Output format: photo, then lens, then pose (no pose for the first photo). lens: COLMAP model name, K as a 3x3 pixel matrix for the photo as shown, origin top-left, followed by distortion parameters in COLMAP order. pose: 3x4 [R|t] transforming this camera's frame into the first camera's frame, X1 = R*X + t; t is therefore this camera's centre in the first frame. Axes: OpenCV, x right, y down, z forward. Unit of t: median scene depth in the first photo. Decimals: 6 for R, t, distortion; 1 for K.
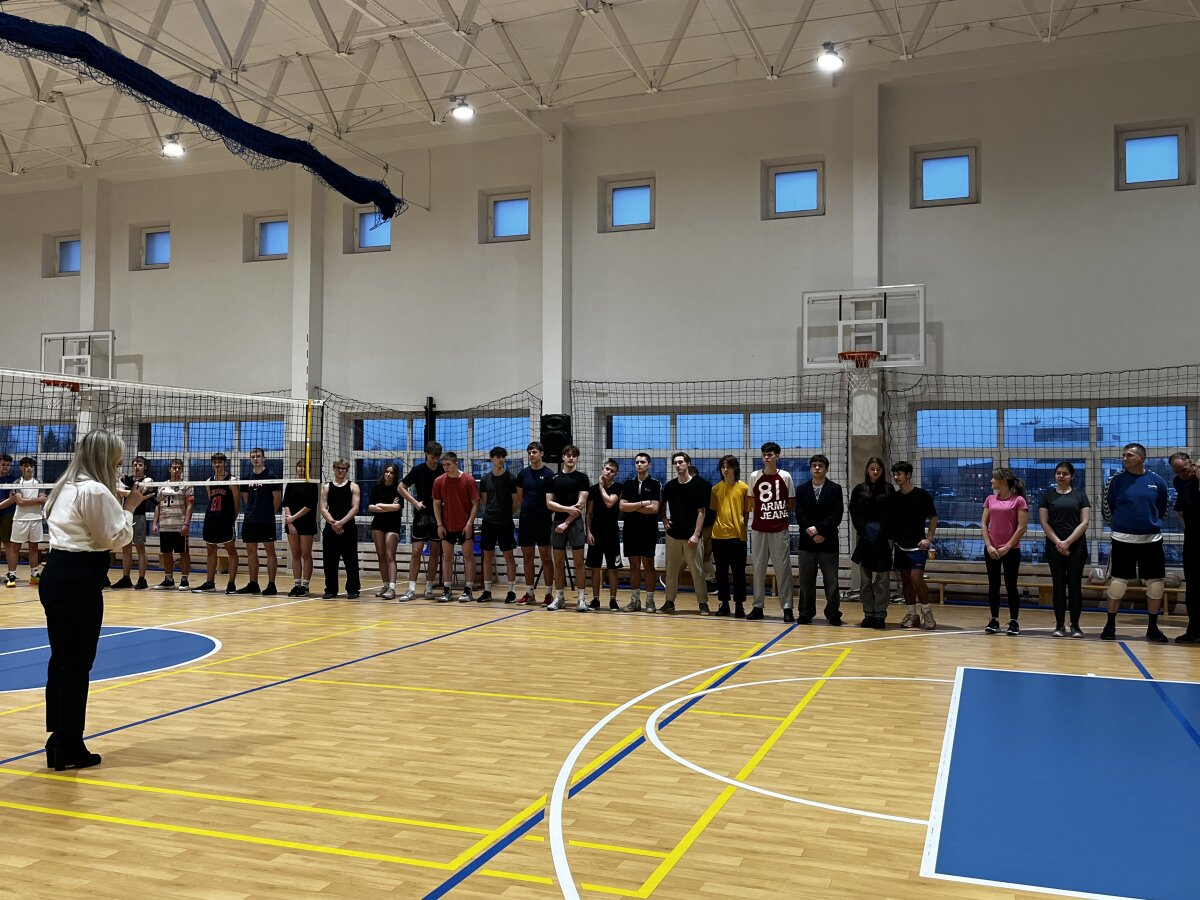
lens RADIAL K [[1042.8, 0, 600.5], [0, 1042.8, 450.1], [0, 0, 1]] dist [0.002900, 0.004805]
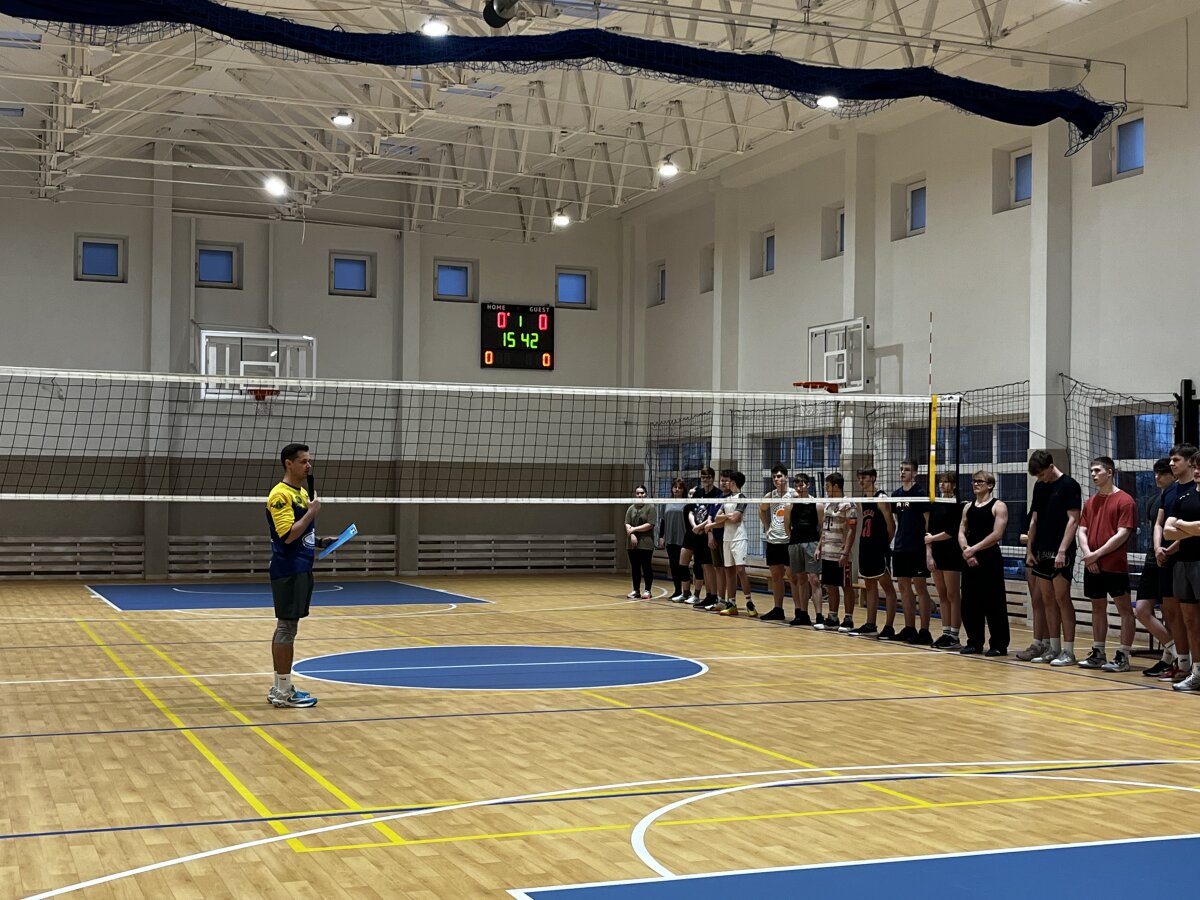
lens RADIAL K [[1631.4, 0, 599.7], [0, 1631.4, 450.6], [0, 0, 1]] dist [0.038944, 0.000000]
pose [[0.669702, -0.020349, -0.742351, 0.430675], [0.010772, 0.999786, -0.017688, 0.011936], [0.742552, 0.003849, 0.669777, -0.007793]]
